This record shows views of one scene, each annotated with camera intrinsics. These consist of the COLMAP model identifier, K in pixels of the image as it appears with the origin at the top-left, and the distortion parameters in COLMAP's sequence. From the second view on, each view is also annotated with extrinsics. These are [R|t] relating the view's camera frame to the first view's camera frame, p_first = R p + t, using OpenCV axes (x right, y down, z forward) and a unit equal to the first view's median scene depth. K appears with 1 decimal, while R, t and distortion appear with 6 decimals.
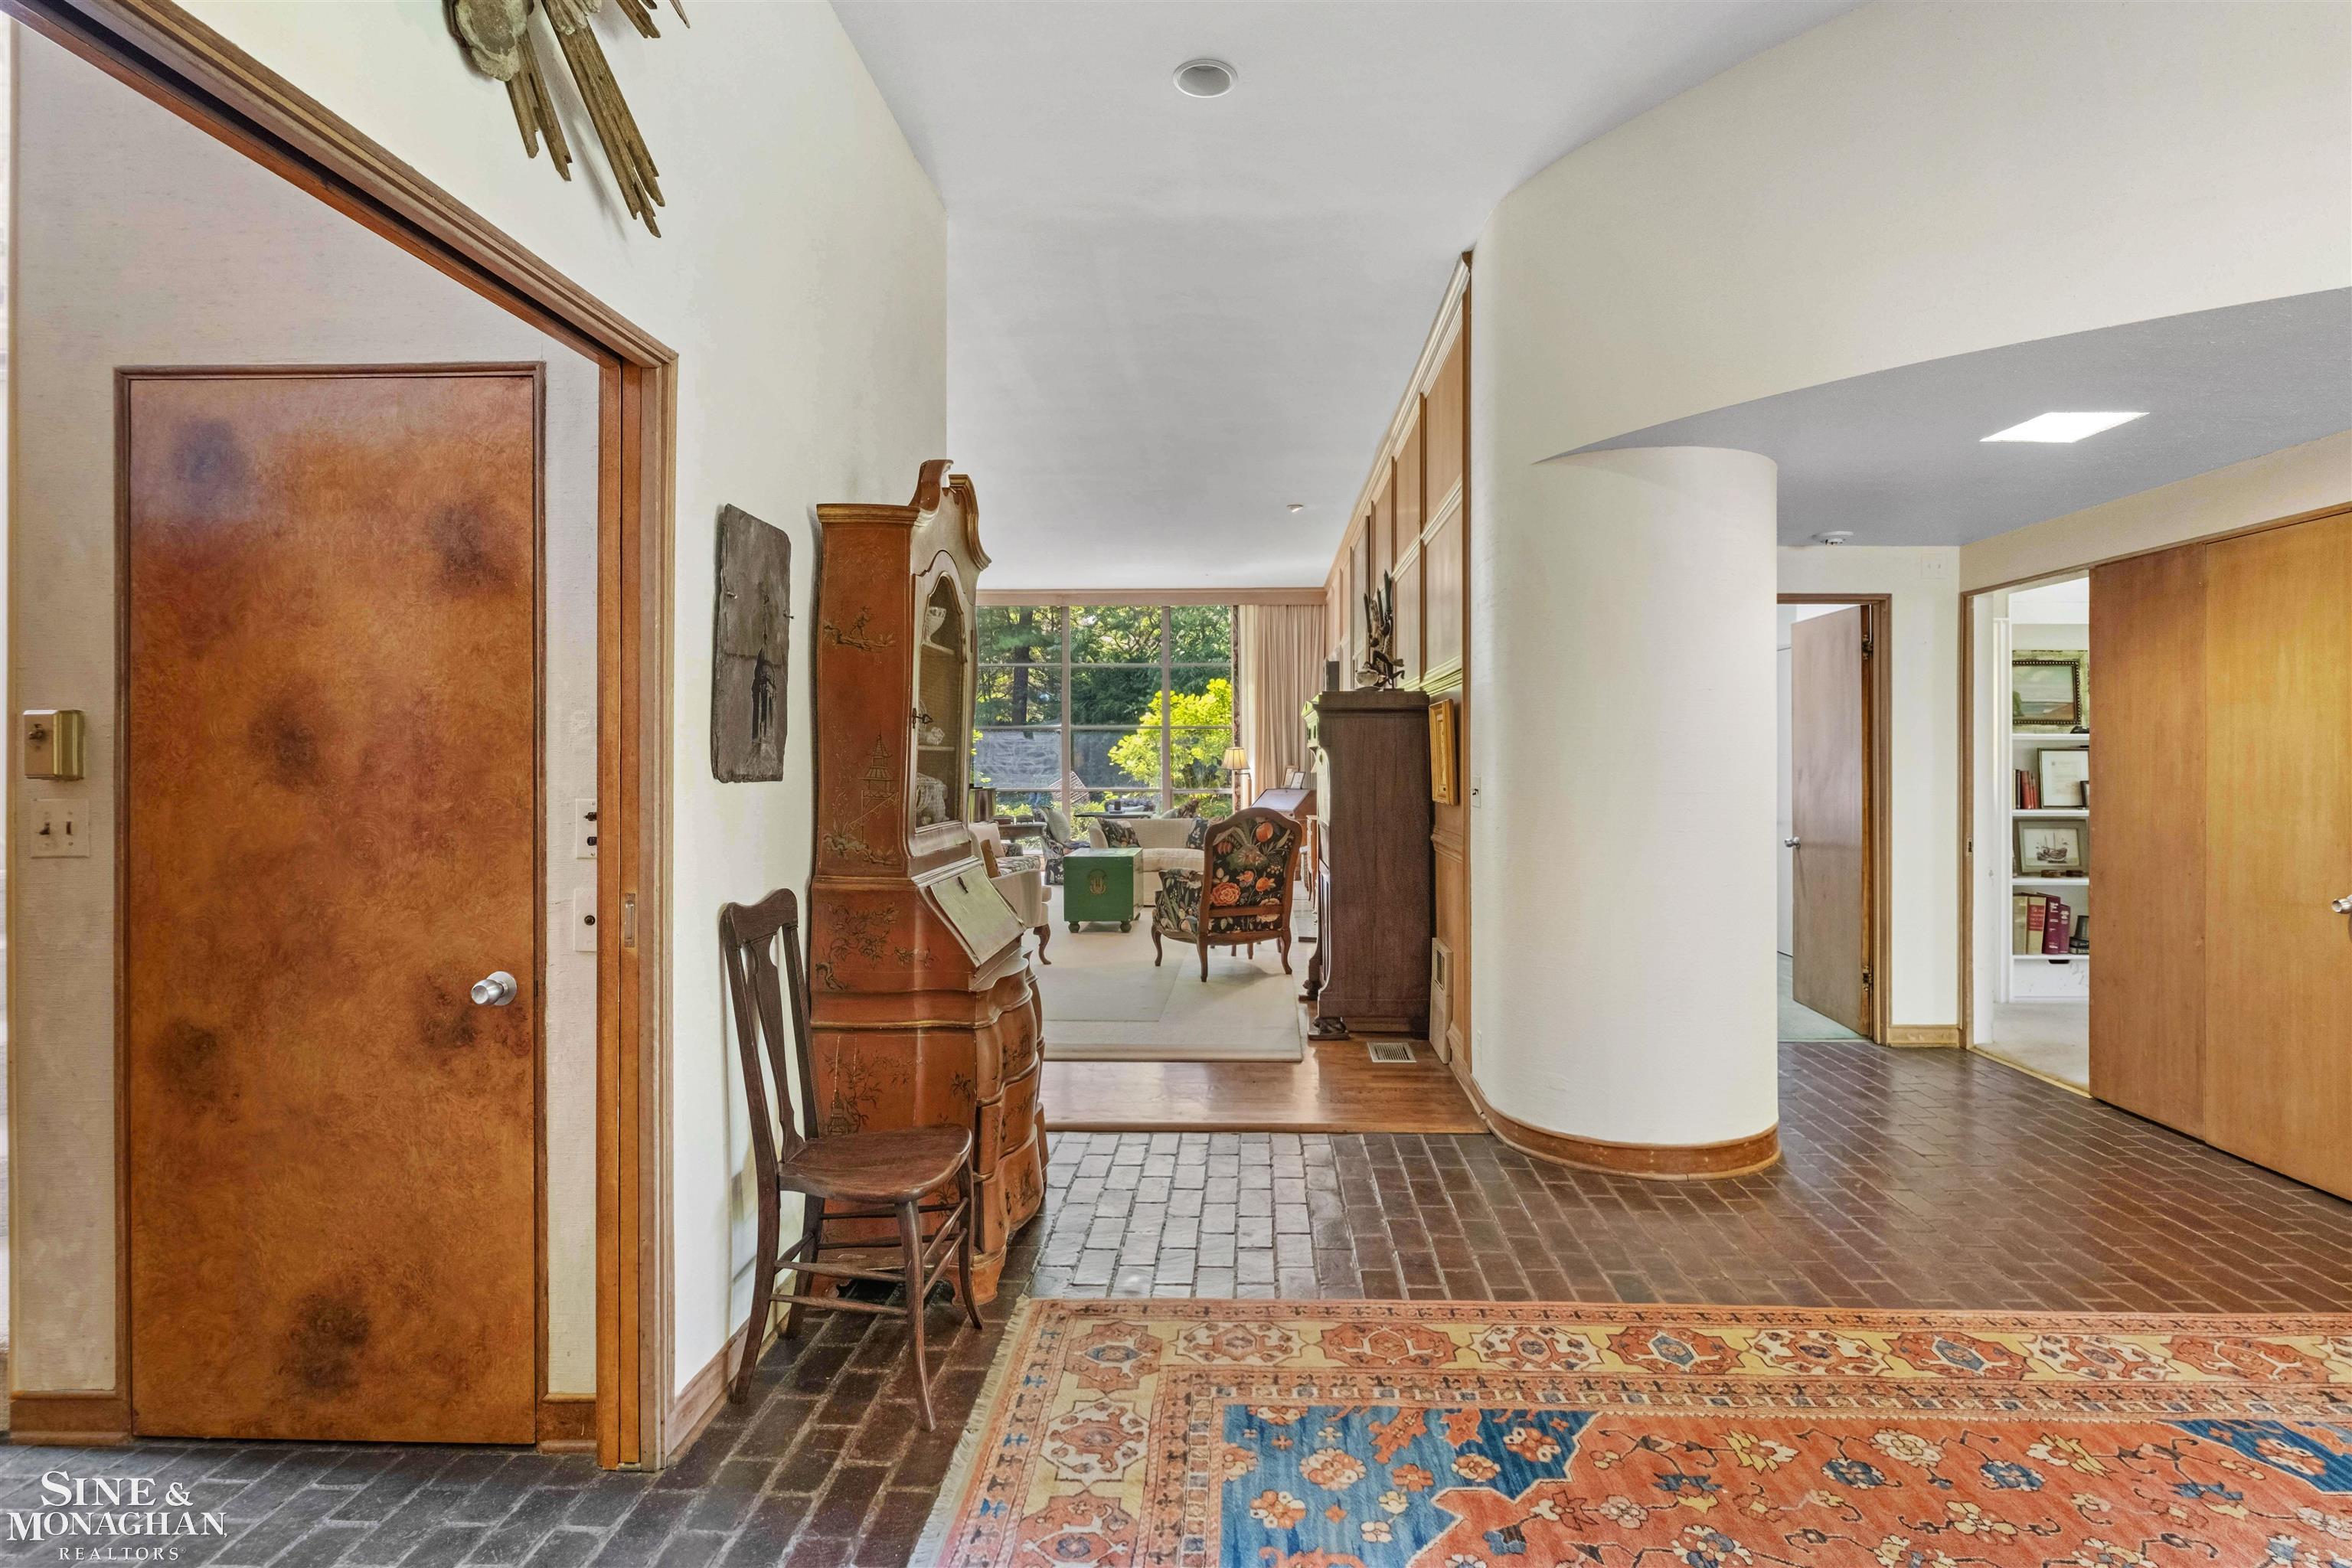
lens RADIAL K [[1179.5, 0, 1220.2], [0, 1179.5, 758.6], [0, 0, 1]] dist [-0.006197, 0.000984]
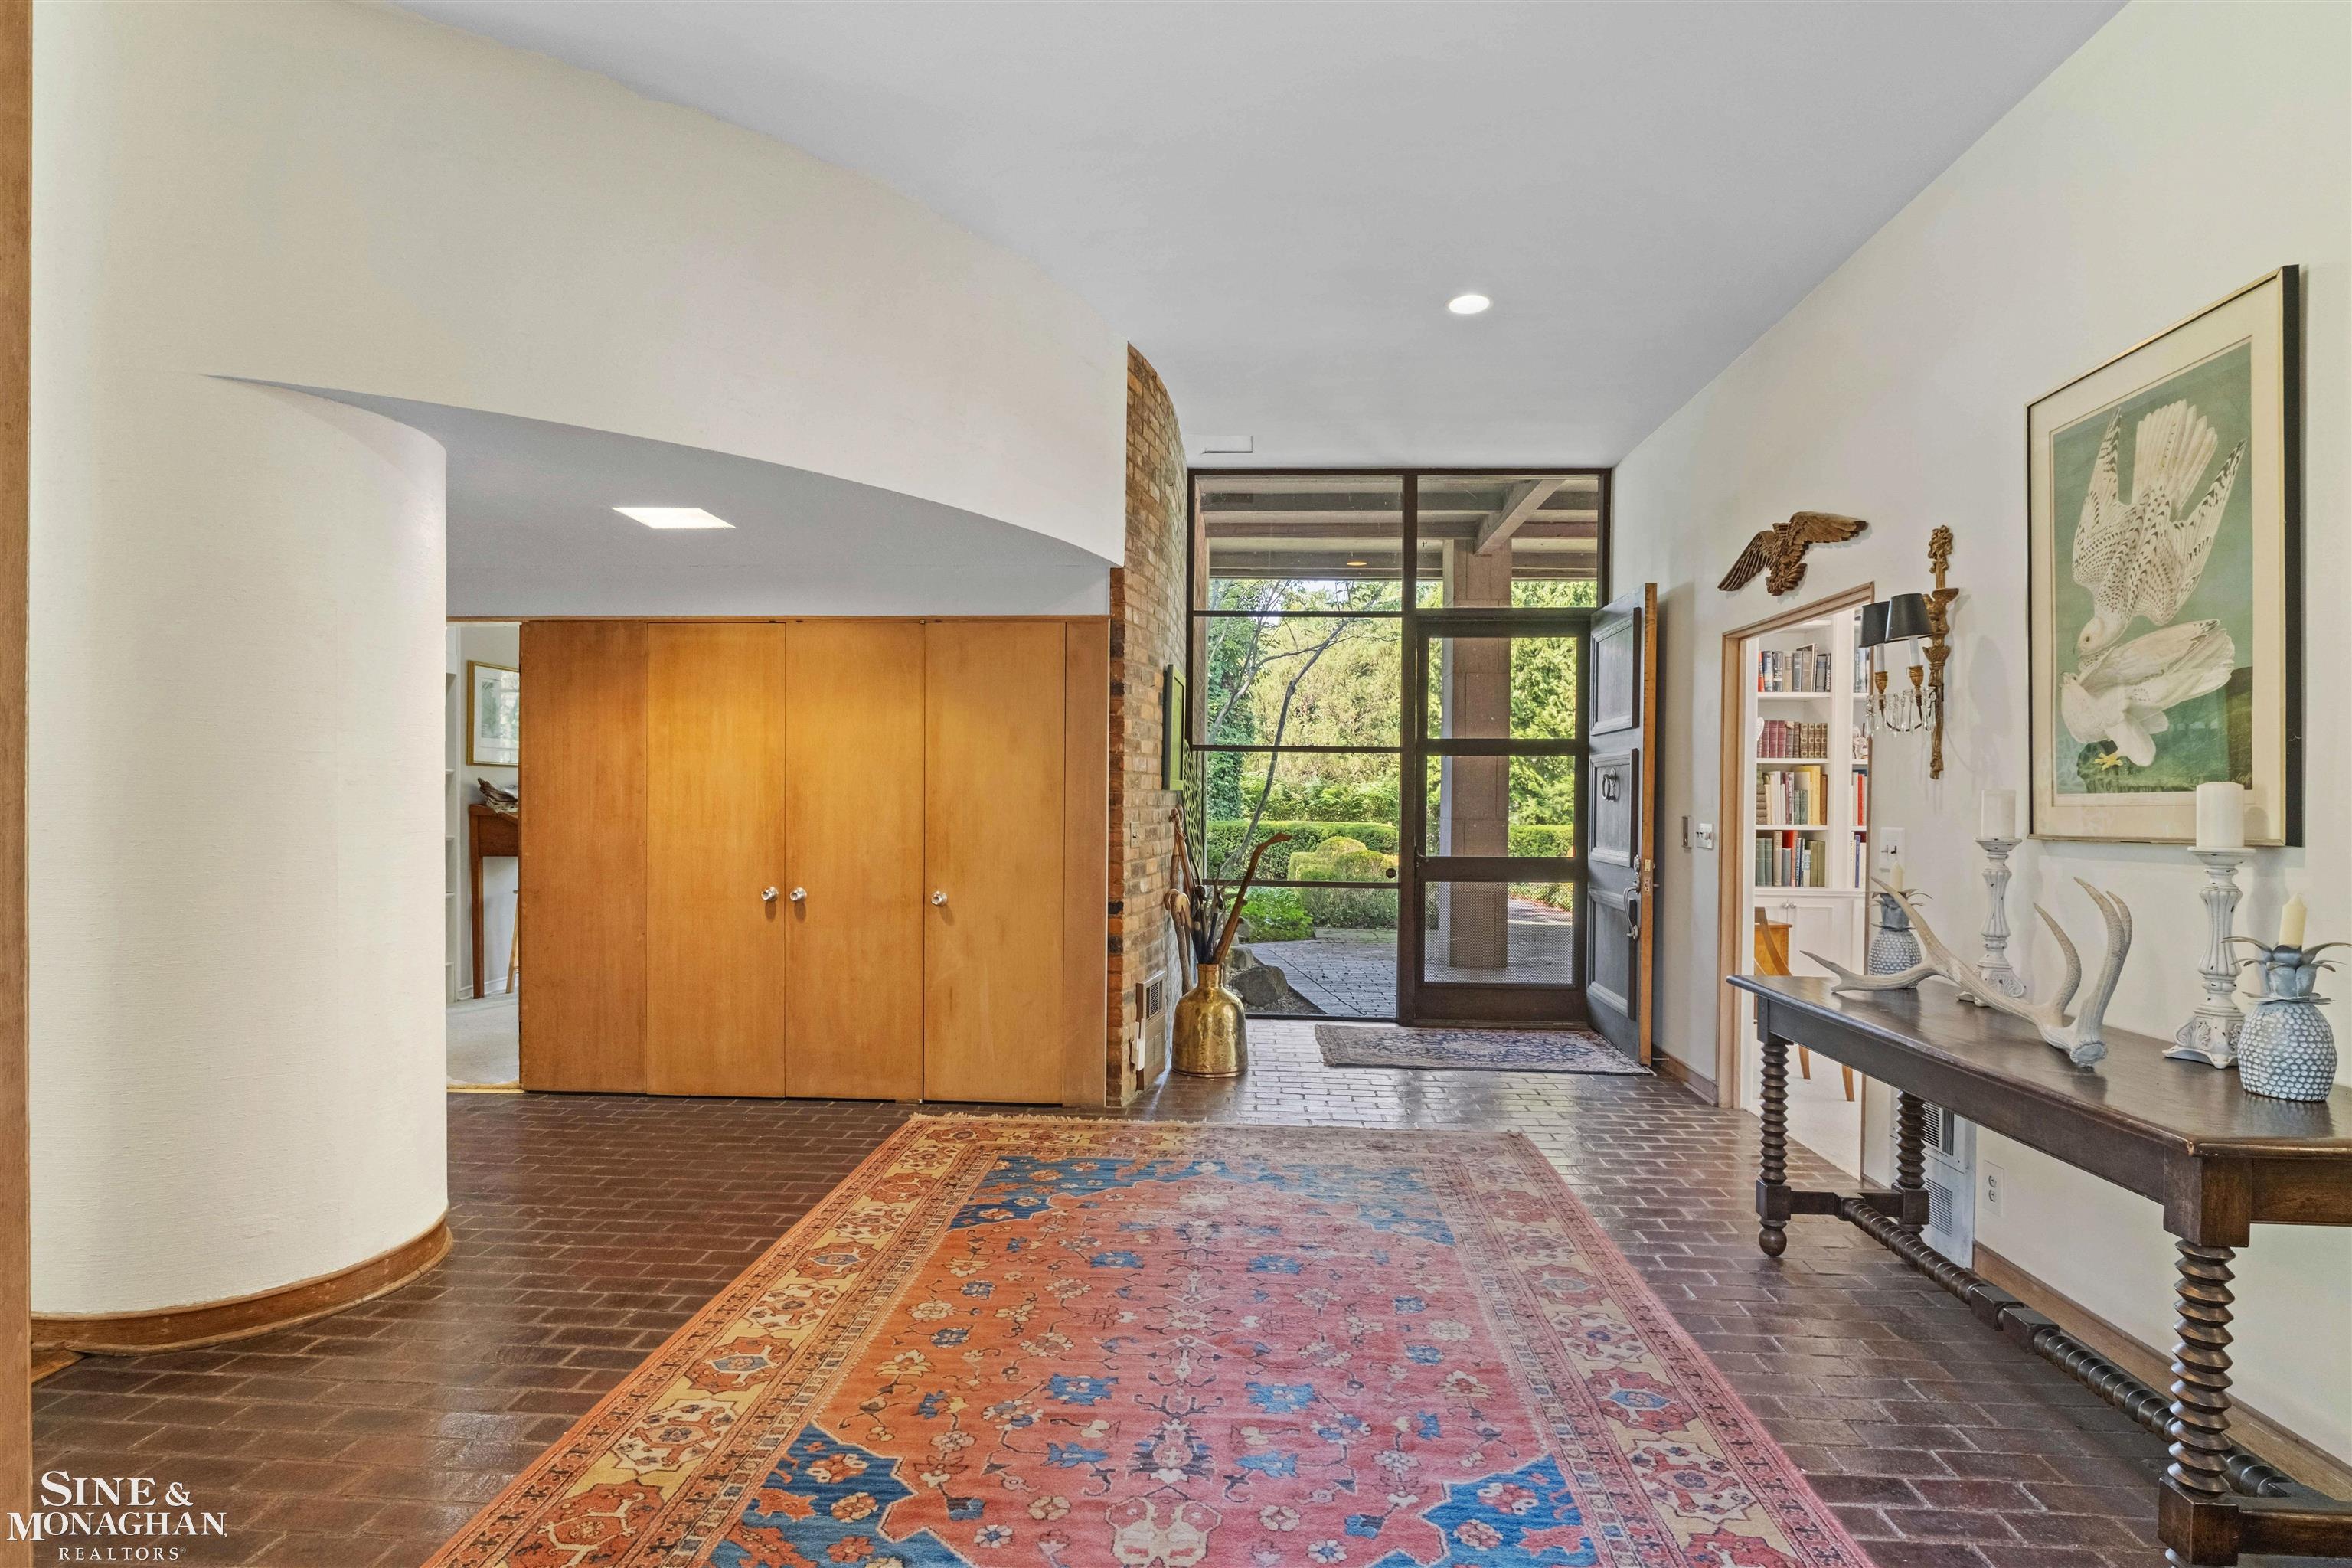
lens RADIAL K [[1179.5, 0, 1186.8], [0, 1179.5, 804.2], [0, 0, 1]] dist [-0.006197, 0.000984]
pose [[0.041854, -0.009369, 0.999080, -0.626906], [-0.005796, 0.999937, 0.009620, -0.004289], [-0.999107, -0.006193, 0.041798, 0.558985]]
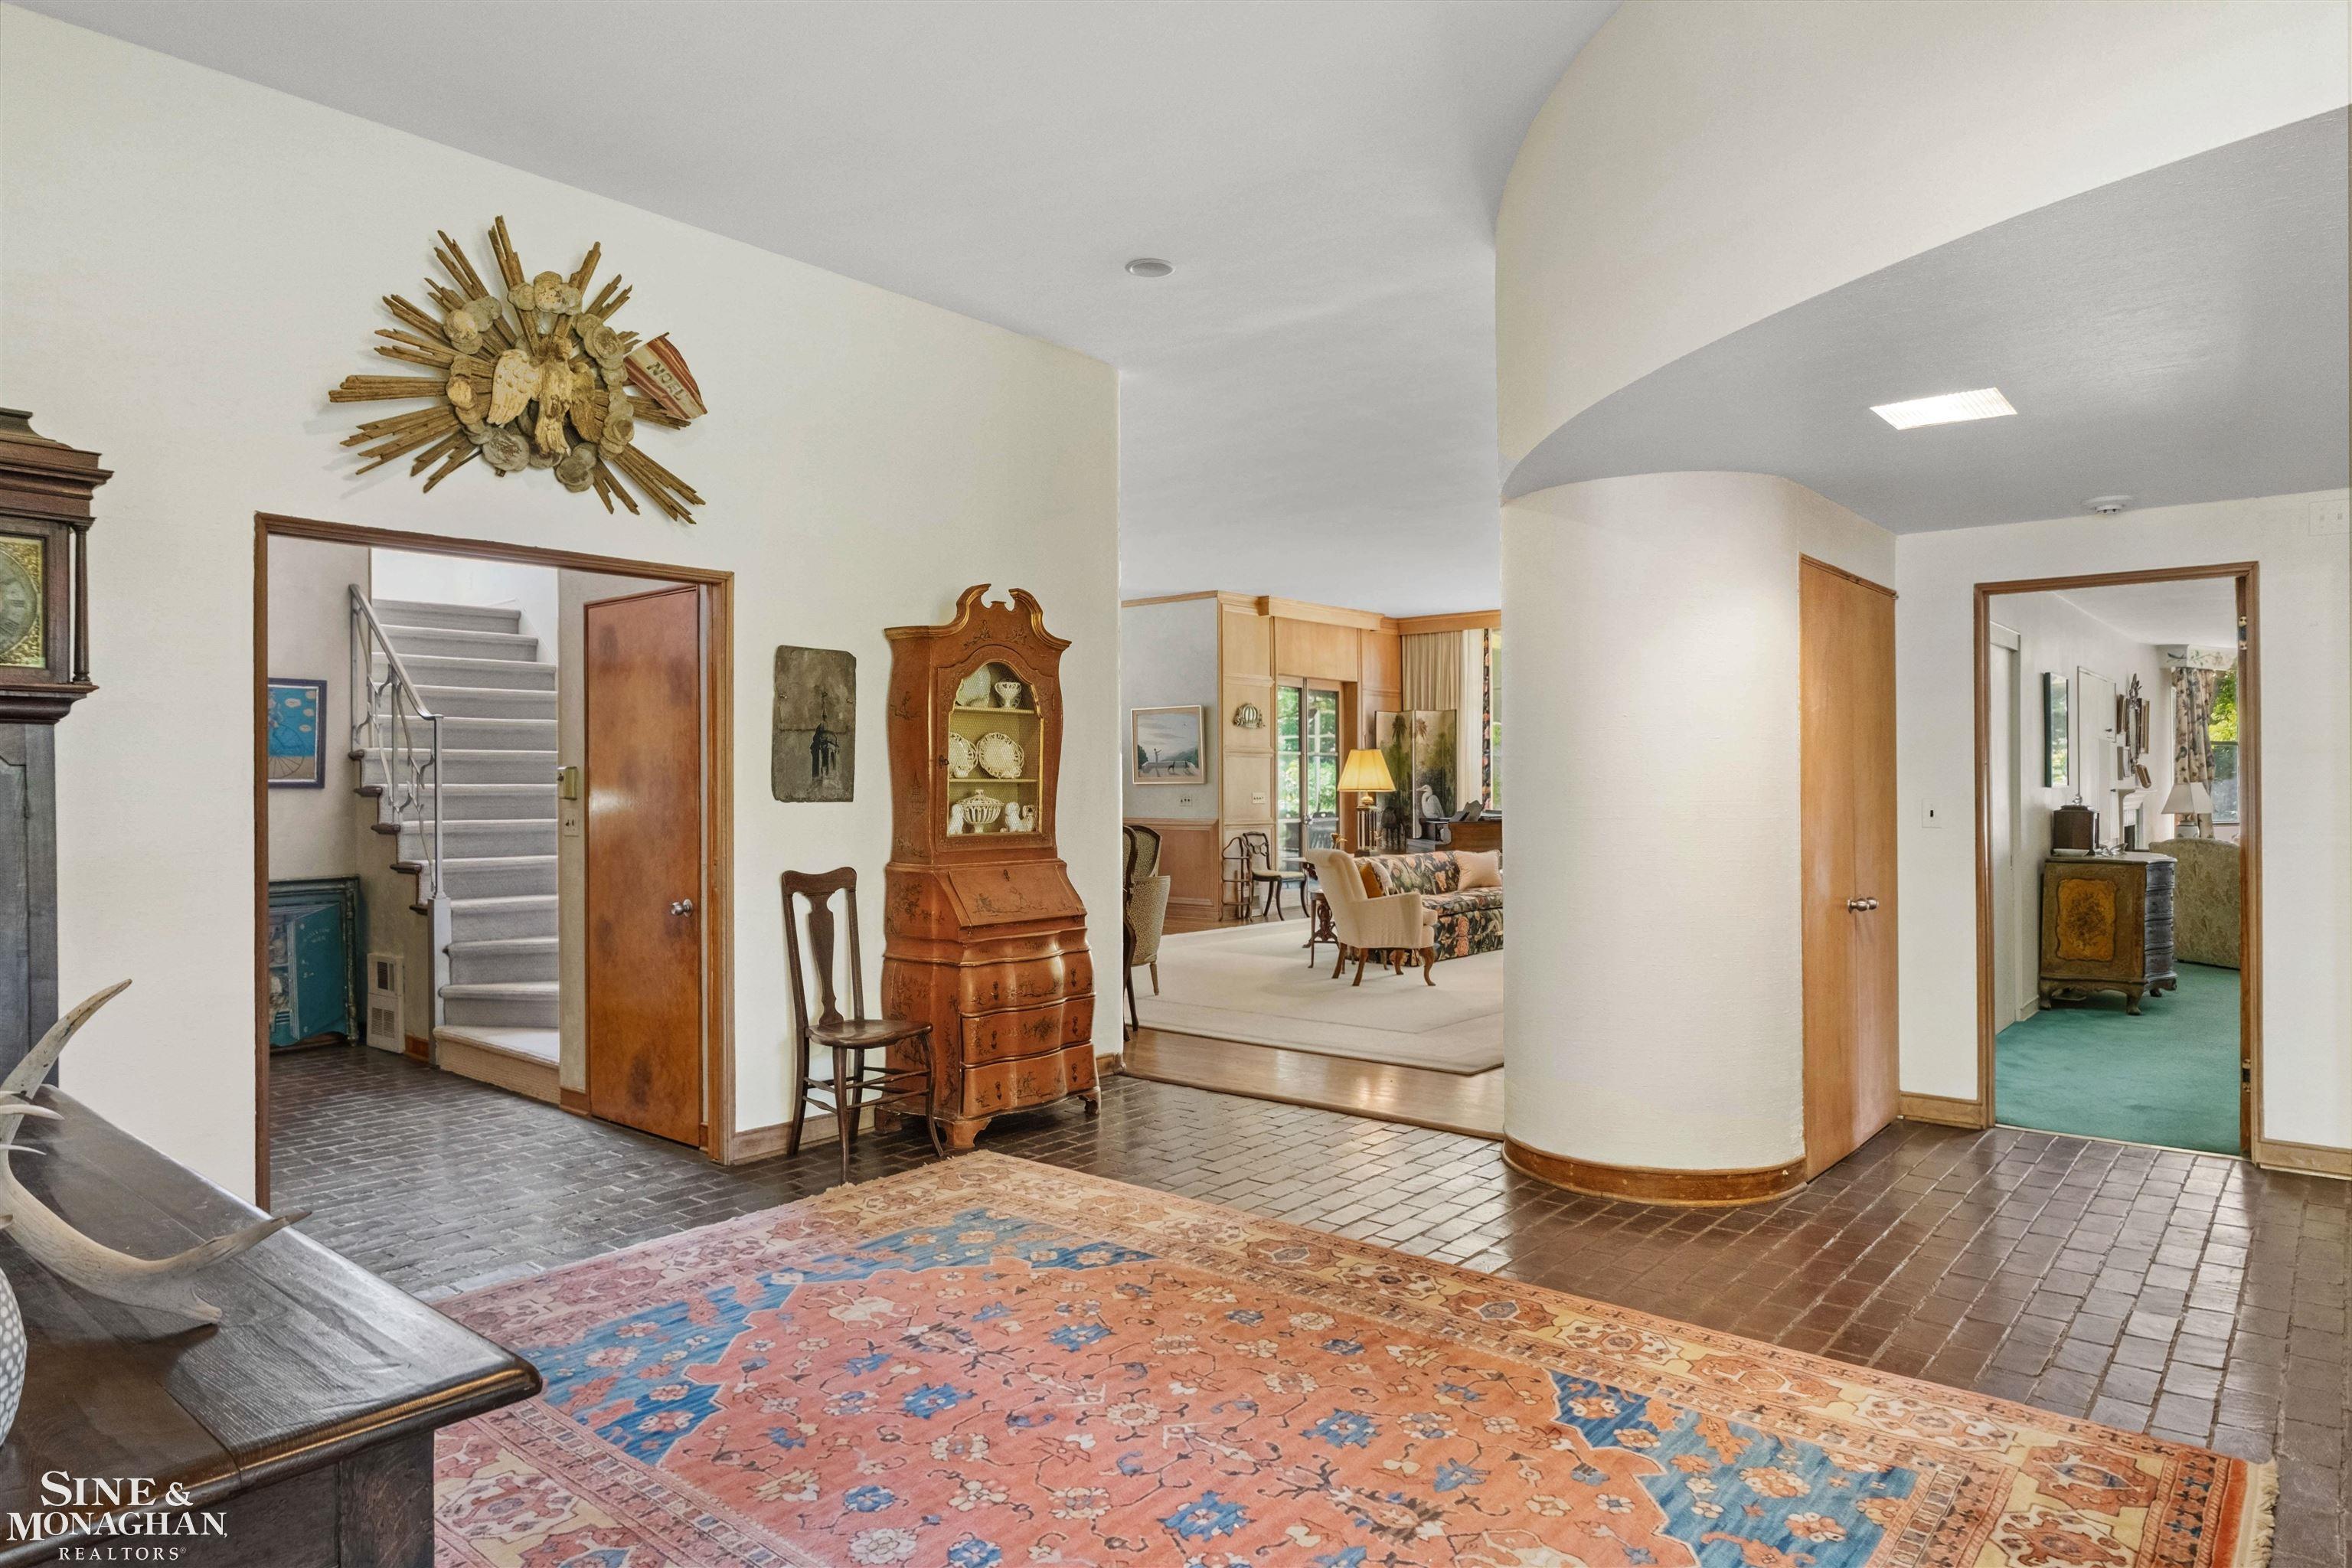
lens RADIAL K [[1395.4, 0, 1181.3], [0, 1395.4, 777.6], [0, 0, 1]] dist [-0.000808, 0.001031]
pose [[0.782388, -0.008745, -0.622729, 1.213313], [0.005231, 0.999958, -0.007471, 0.002382], [0.622769, 0.002588, 0.782402, -0.241304]]
